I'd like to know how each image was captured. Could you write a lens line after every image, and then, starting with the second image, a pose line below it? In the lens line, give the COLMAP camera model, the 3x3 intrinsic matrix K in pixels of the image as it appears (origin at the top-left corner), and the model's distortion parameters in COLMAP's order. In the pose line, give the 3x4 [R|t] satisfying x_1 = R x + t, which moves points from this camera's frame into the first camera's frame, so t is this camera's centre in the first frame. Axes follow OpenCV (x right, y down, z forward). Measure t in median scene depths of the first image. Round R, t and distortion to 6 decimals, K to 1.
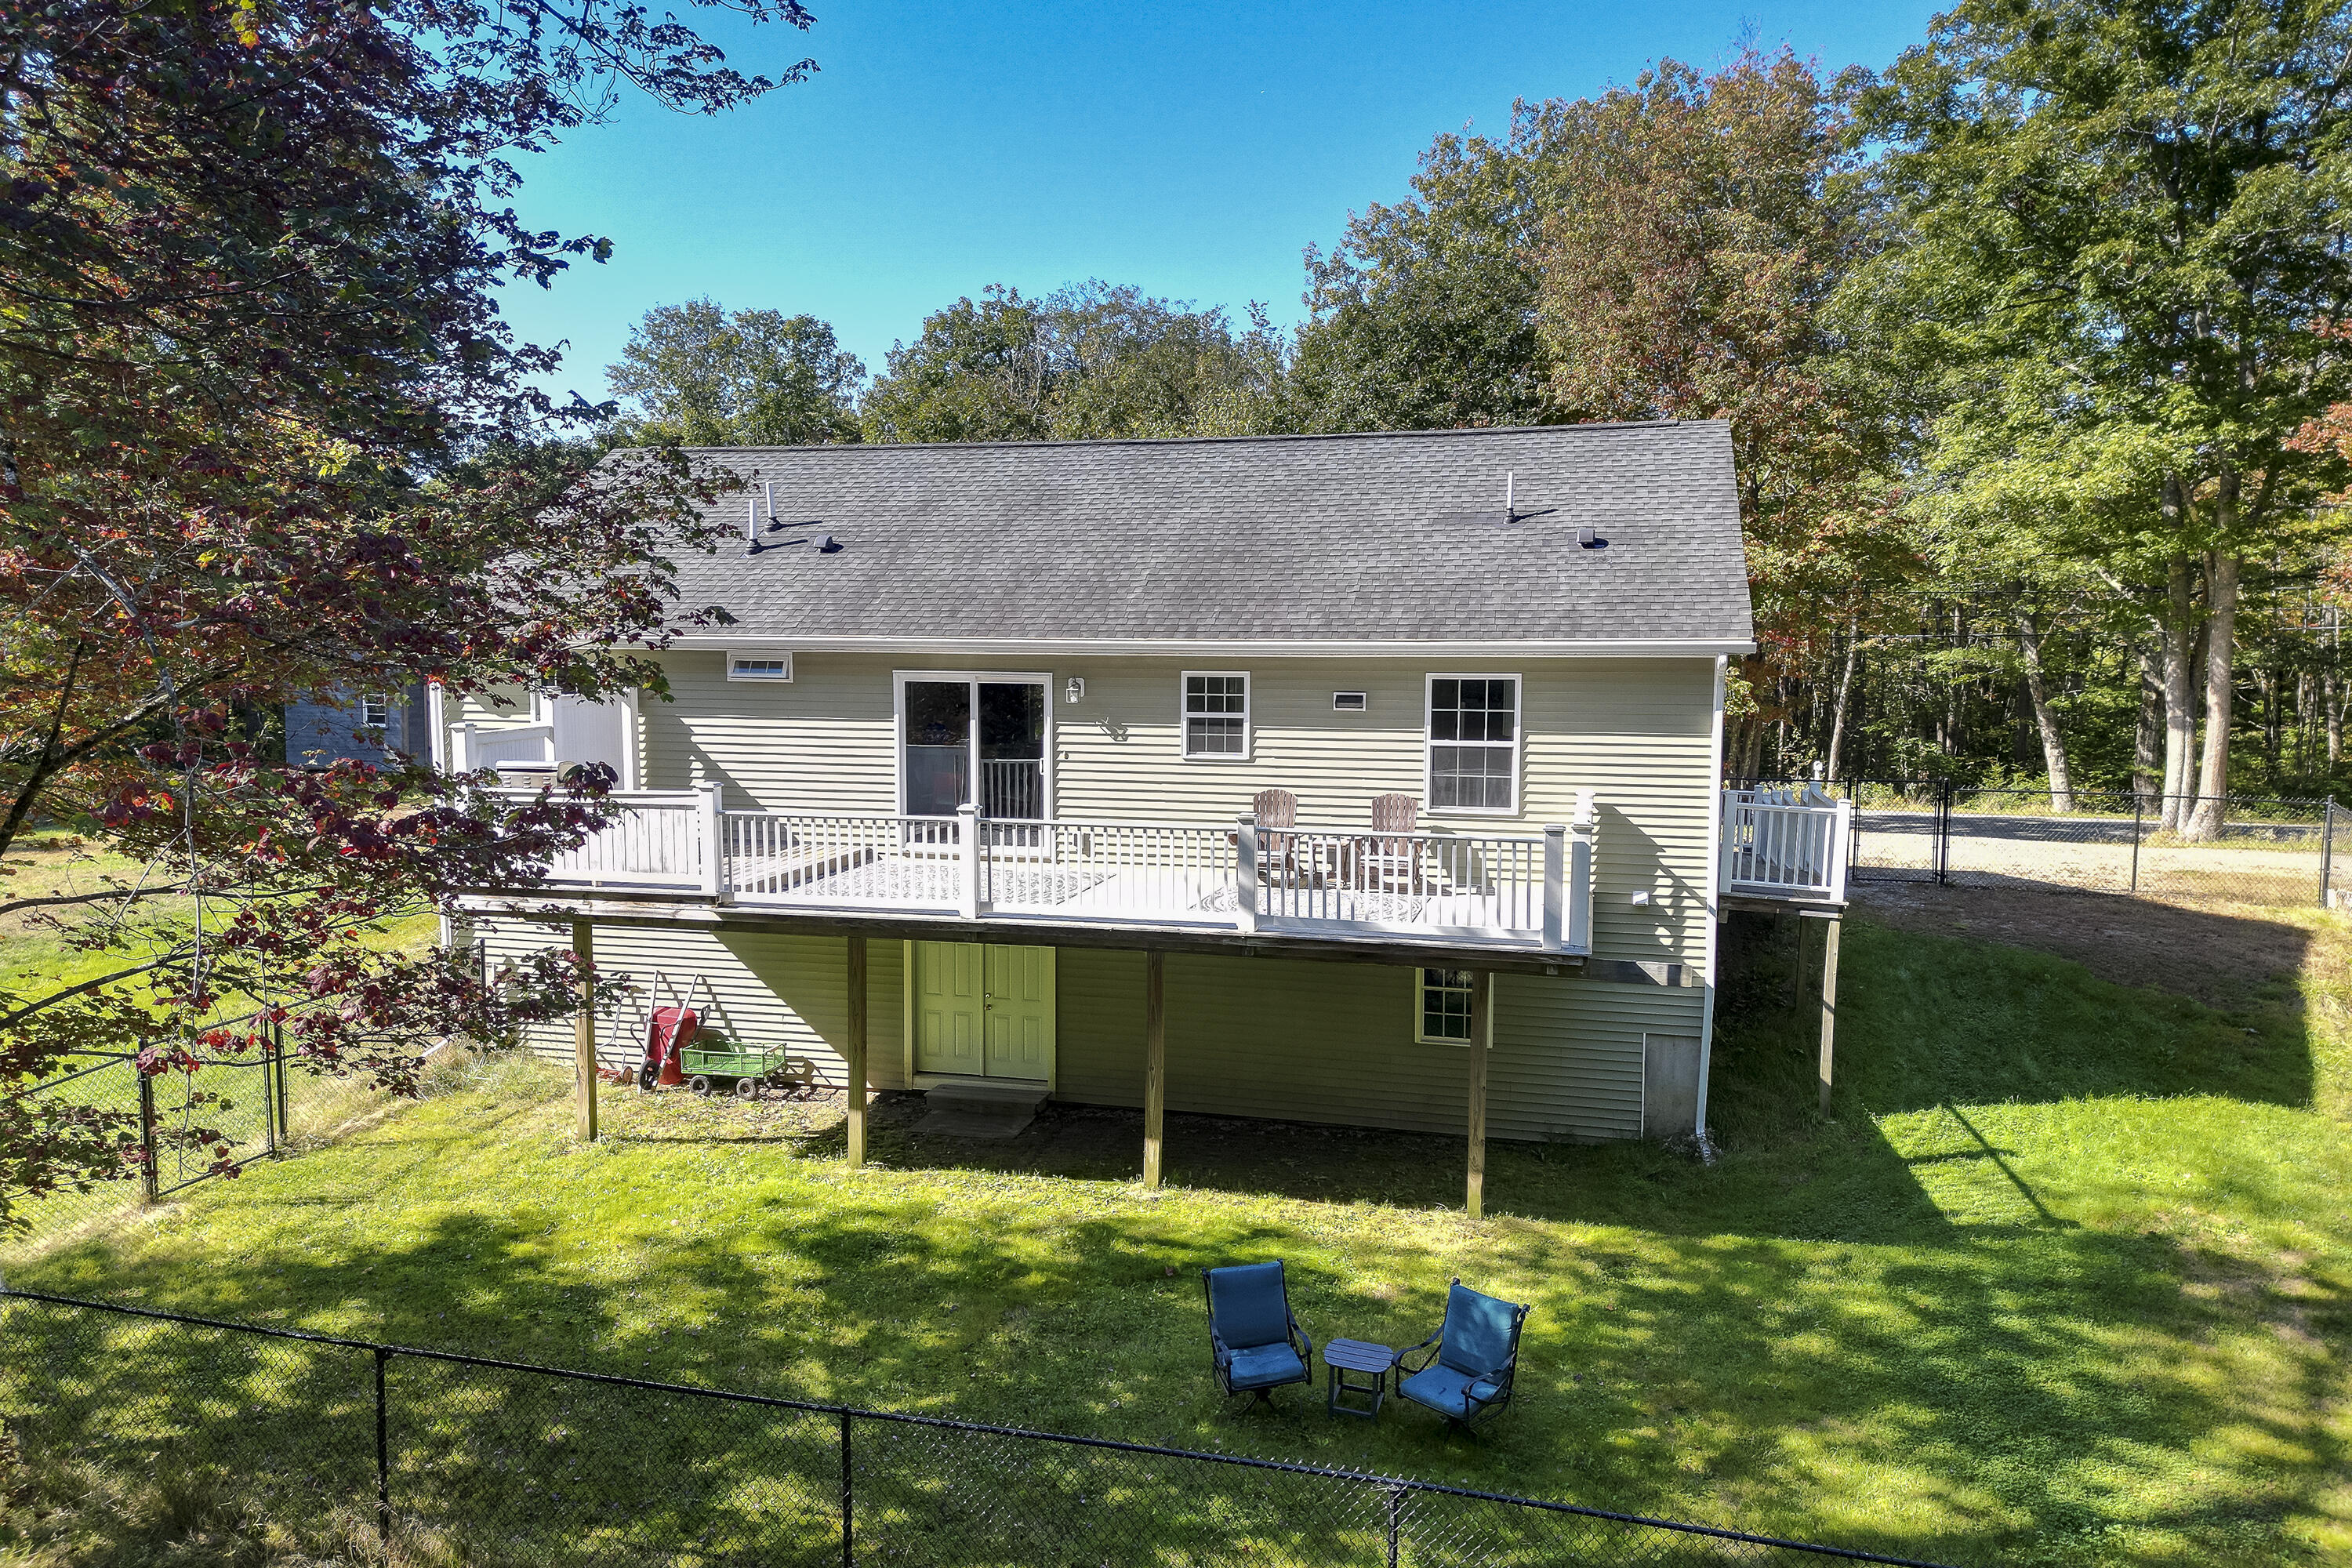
lens RADIAL K [[1640.4, 0, 1176.2], [0, 1640.4, 847.0], [0, 0, 1]] dist [0.034939, -0.002155]
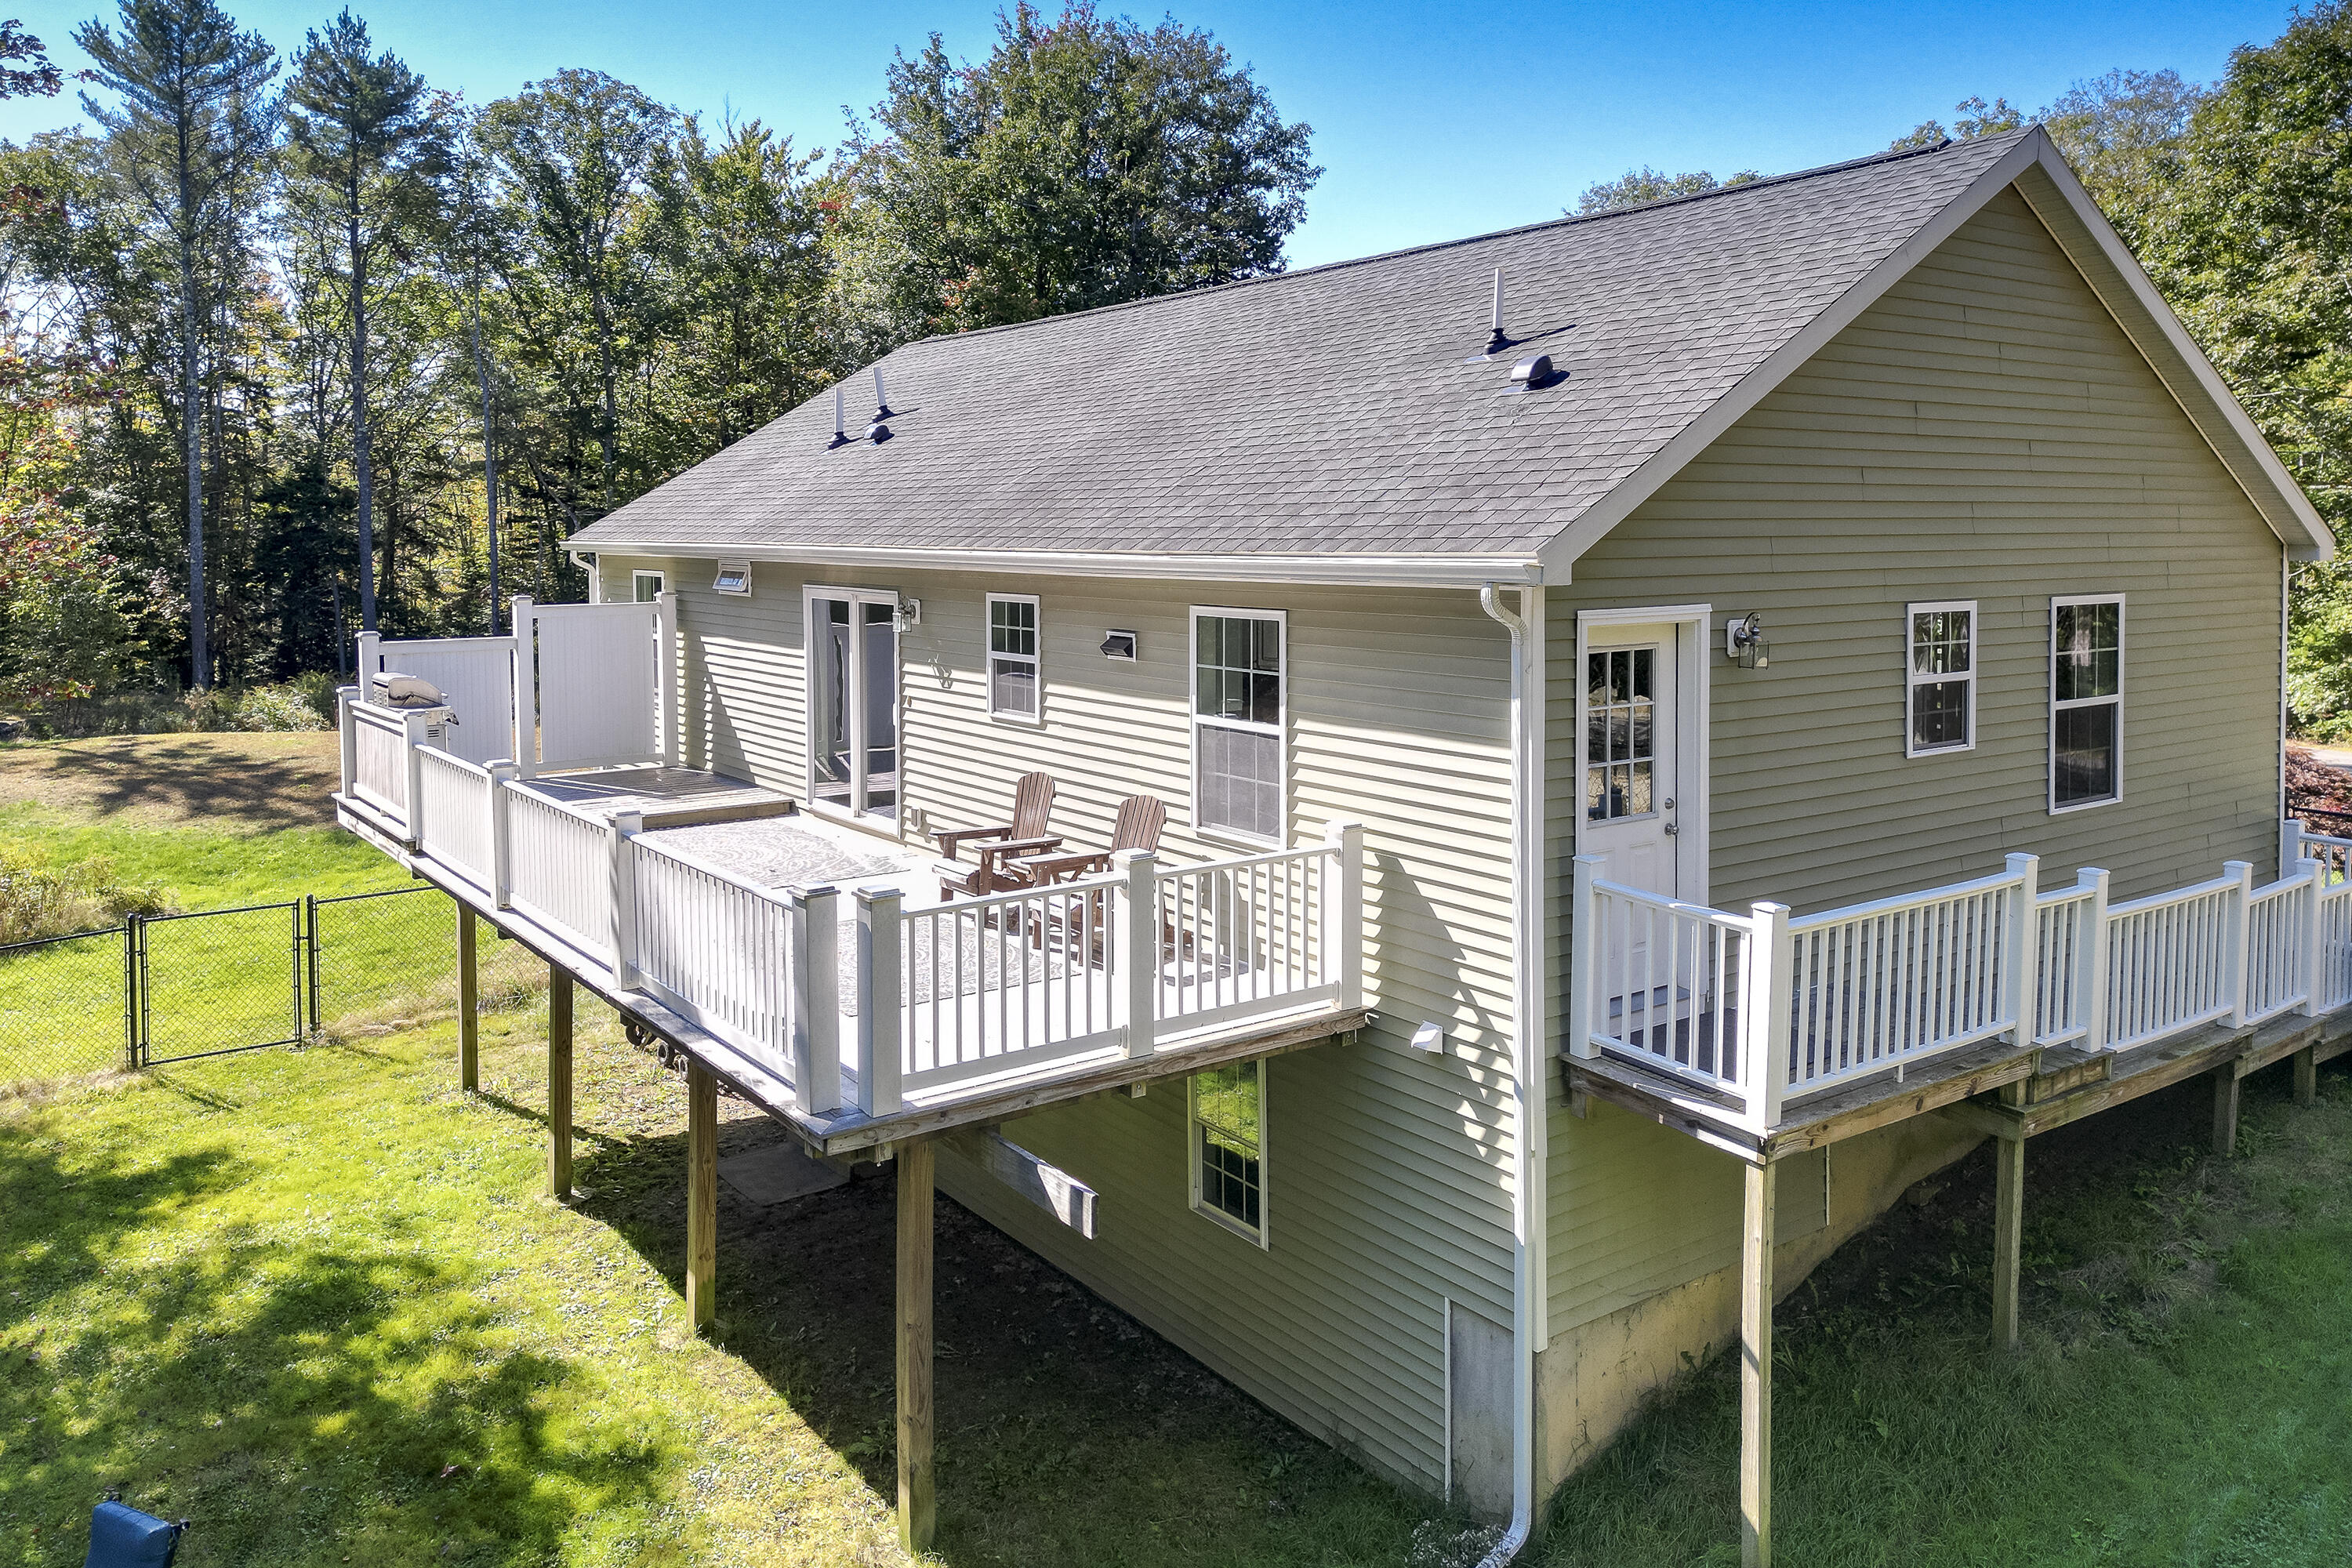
lens RADIAL K [[1700.0, 0, 1178.7], [0, 1700.0, 630.5], [0, 0, 1]] dist [0.049405, -0.052938]
pose [[0.773389, 0.032378, -0.633104, 0.564464], [-0.075329, 0.996313, -0.041067, -0.071401], [0.629440, 0.079452, 0.772976, 0.513369]]
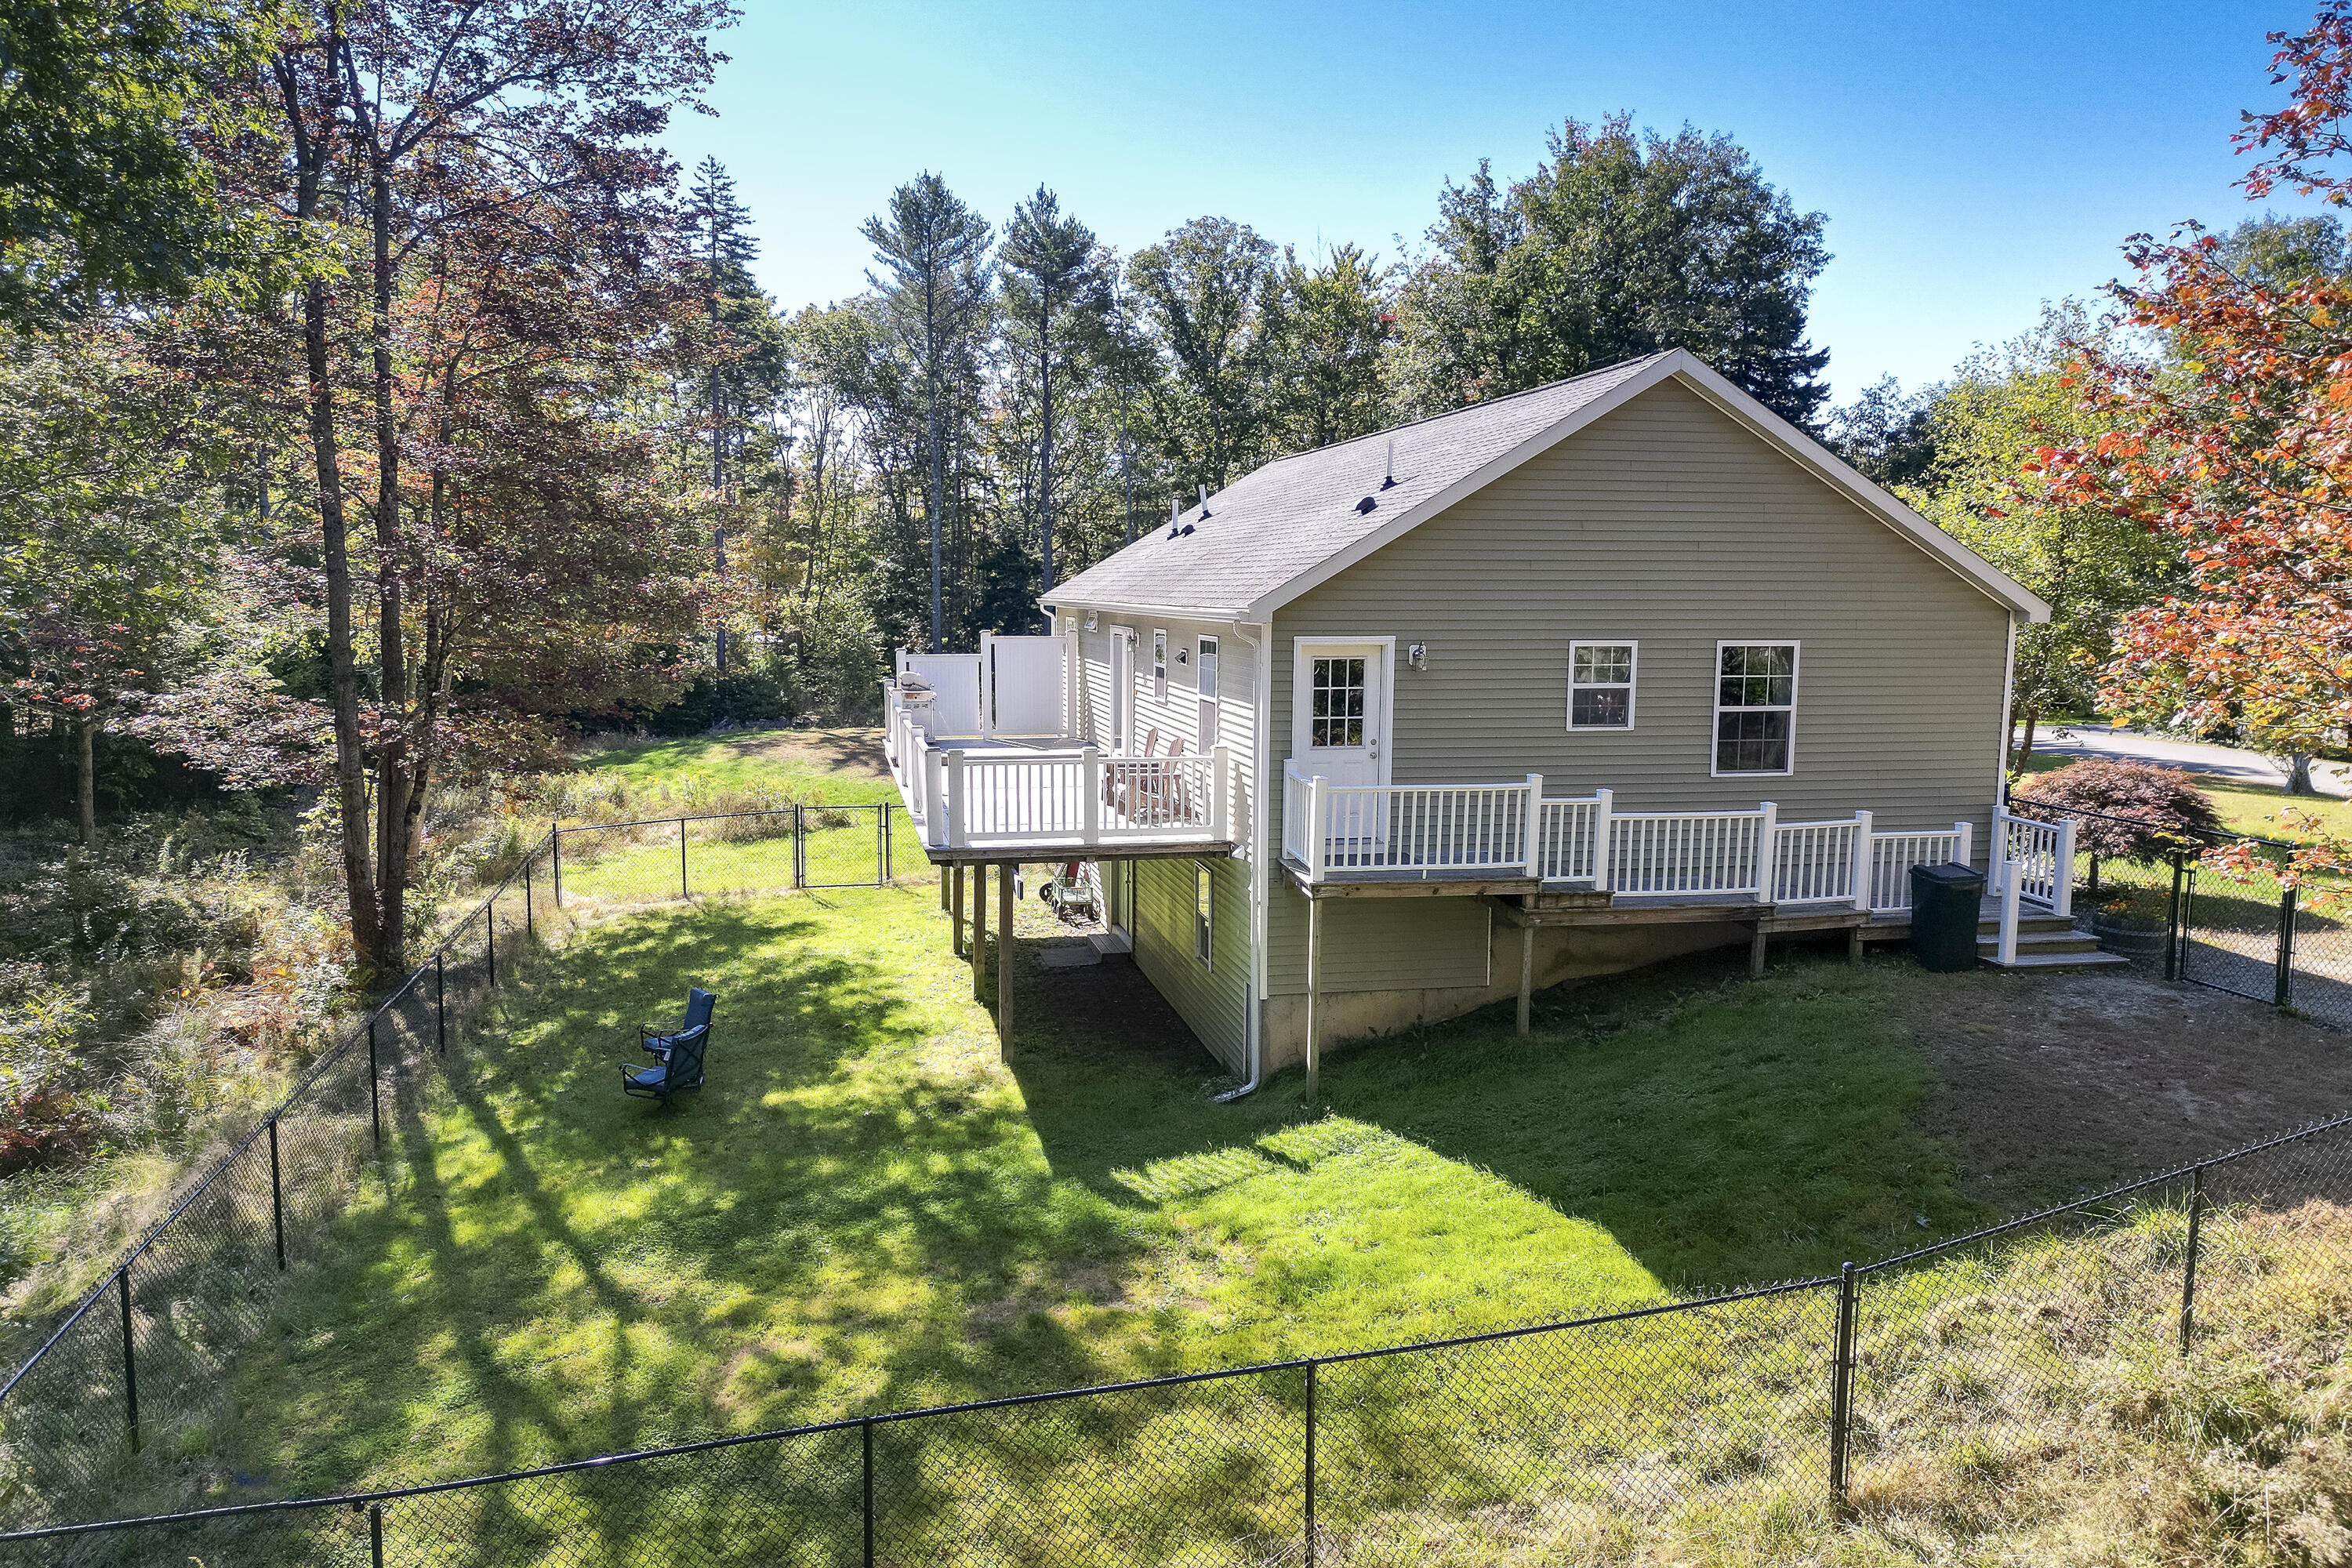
lens RADIAL K [[1592.7, 0, 1141.5], [0, 1592.7, 786.2], [0, 0, 1]] dist [0.038502, -0.001290]
pose [[0.442405, 0.109825, -0.890065, 1.151680], [-0.118793, 0.990904, 0.063222, -0.068020], [0.888913, 0.077764, 0.451428, 0.482589]]
